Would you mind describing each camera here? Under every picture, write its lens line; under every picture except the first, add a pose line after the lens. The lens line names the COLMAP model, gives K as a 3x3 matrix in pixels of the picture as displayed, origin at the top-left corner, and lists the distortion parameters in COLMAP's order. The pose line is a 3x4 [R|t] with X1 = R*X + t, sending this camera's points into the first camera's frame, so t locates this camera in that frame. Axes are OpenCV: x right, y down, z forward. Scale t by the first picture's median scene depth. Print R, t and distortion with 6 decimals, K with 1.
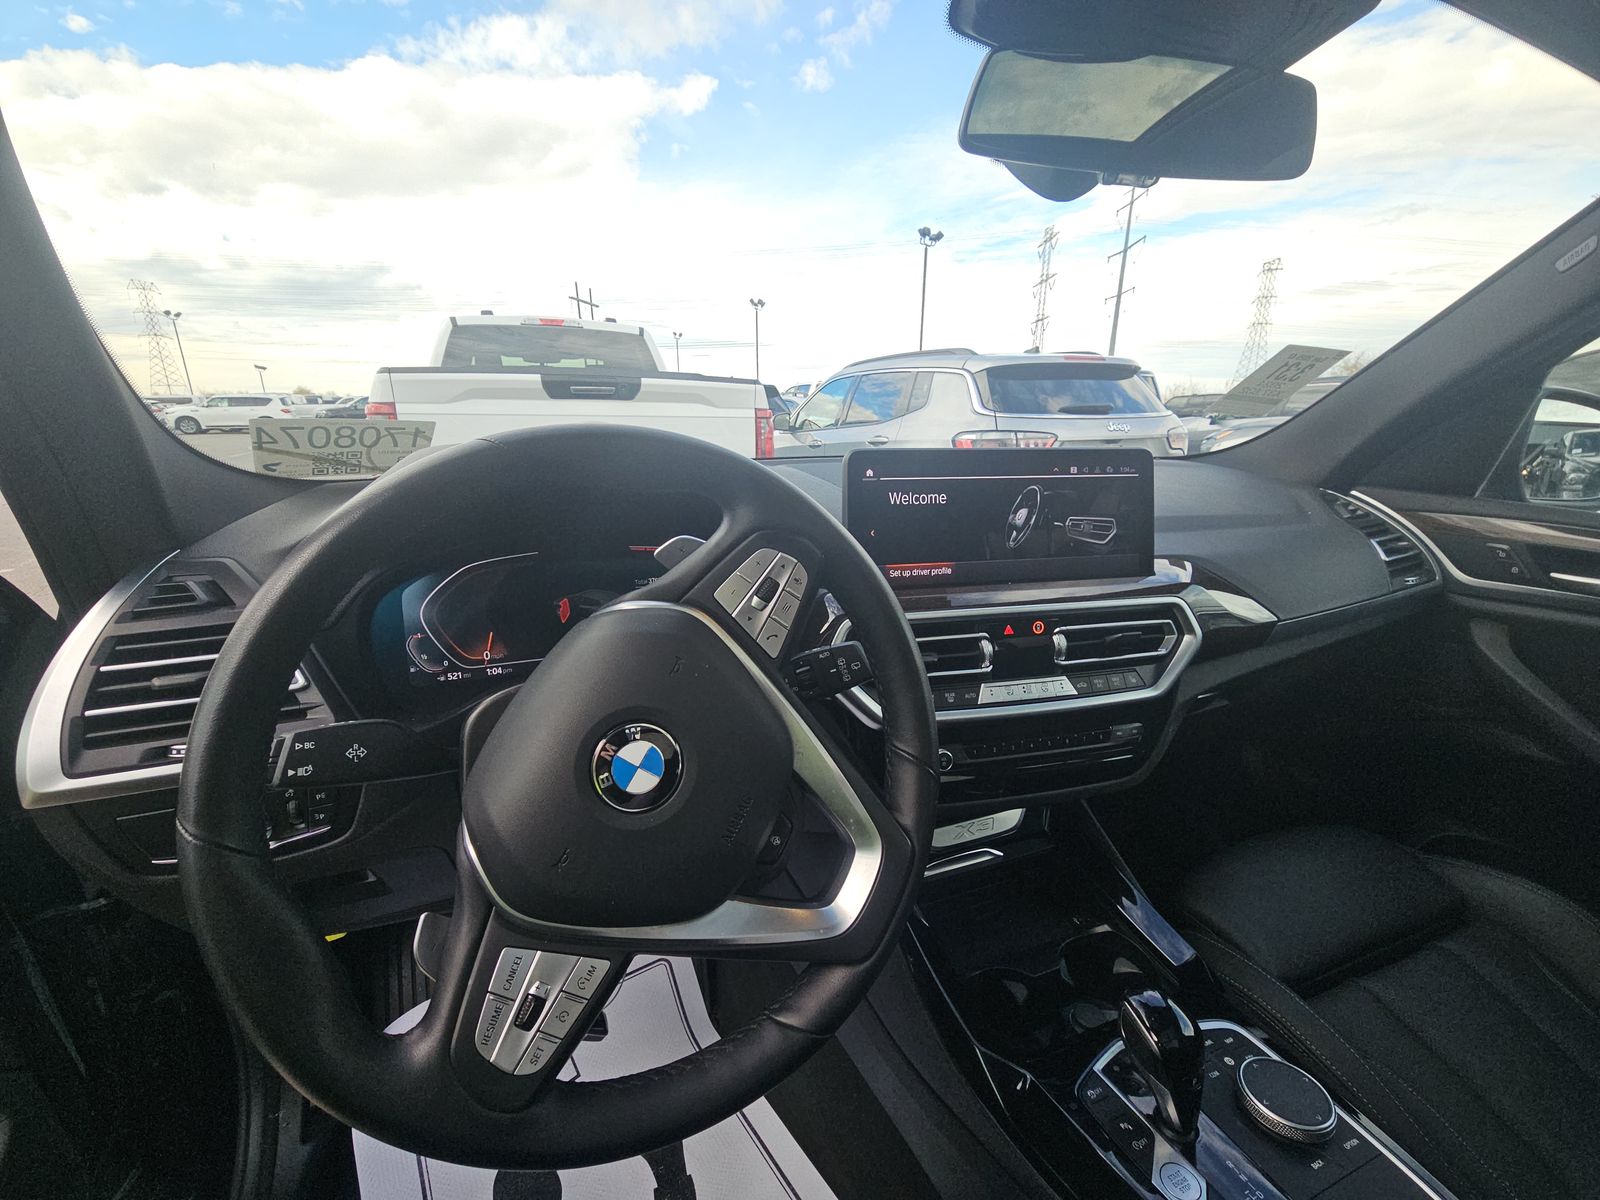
lens RADIAL K [[621.6, 0, 798.4], [0, 621.6, 611.8], [0, 0, 1]] dist [0.007987, -0.015430]
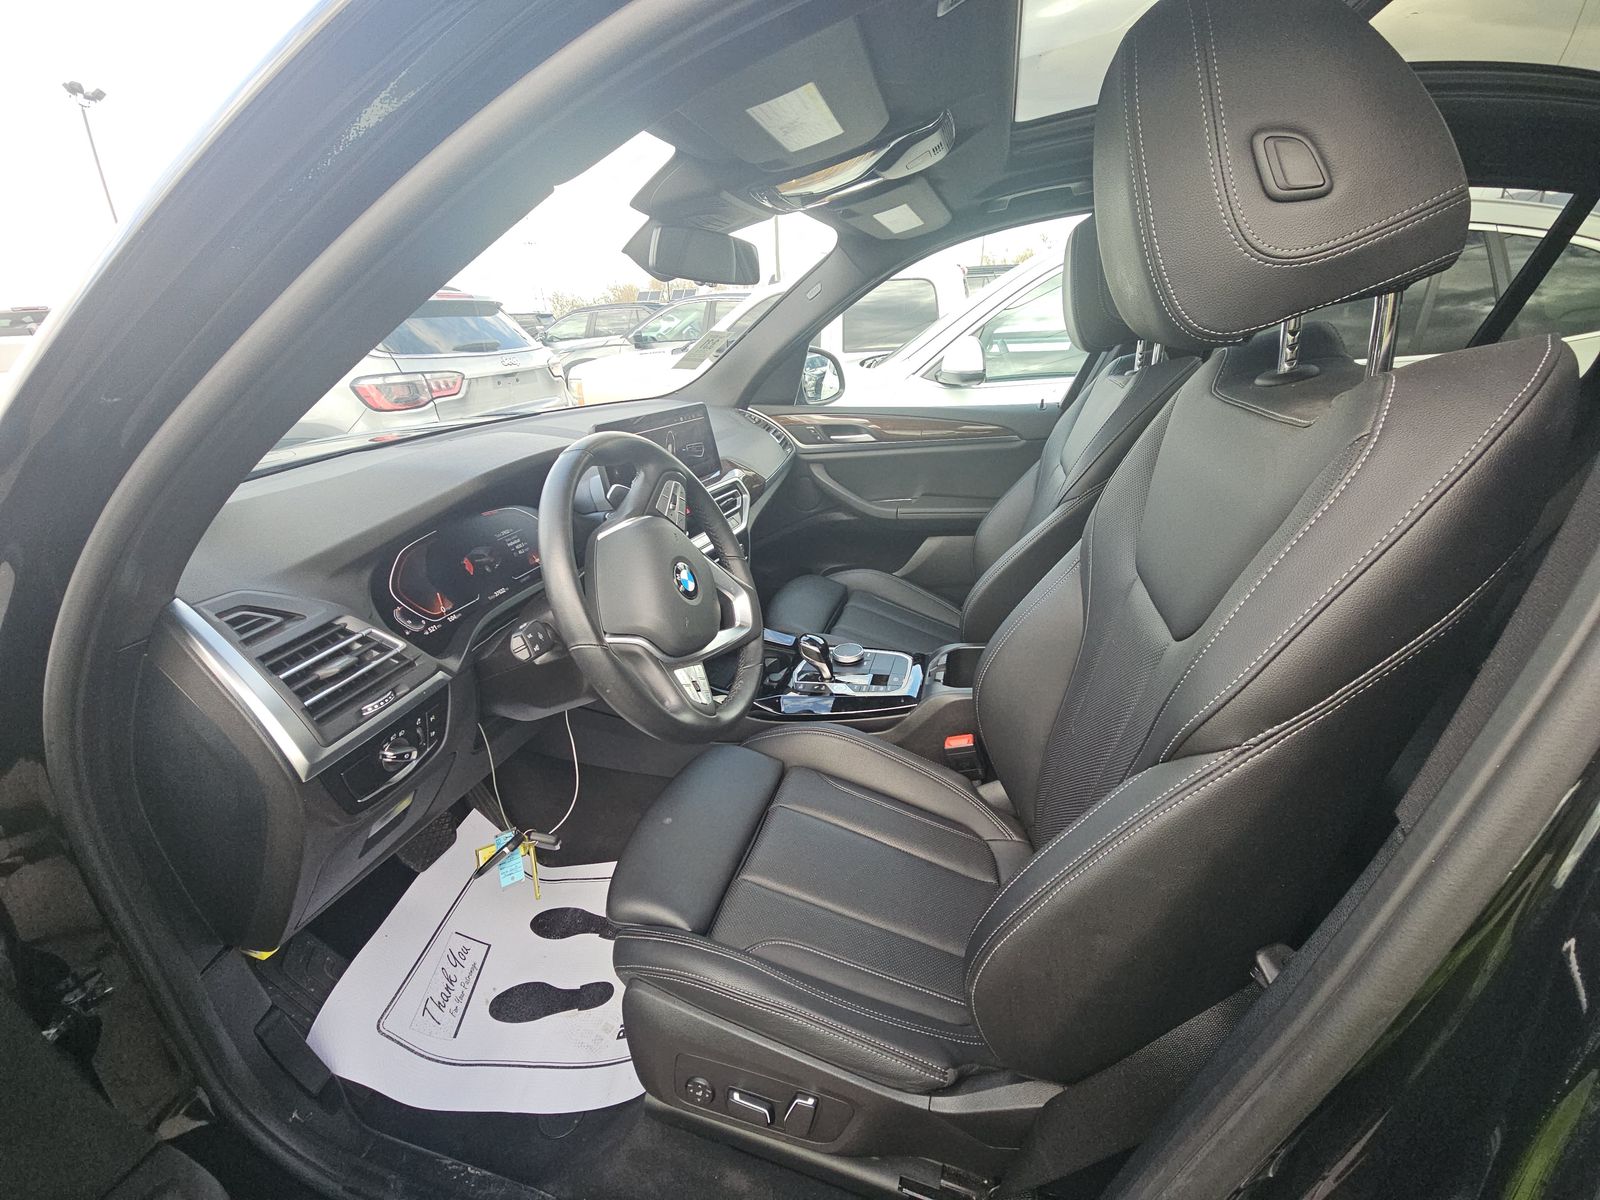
lens RADIAL K [[621.6, 0, 798.4], [0, 621.6, 611.8], [0, 0, 1]] dist [0.007987, -0.015430]
pose [[0.582688, -0.346322, 0.735211, -0.860445], [0.262479, 0.936371, 0.233053, -0.030898], [-0.769142, 0.057180, 0.636514, -0.384188]]
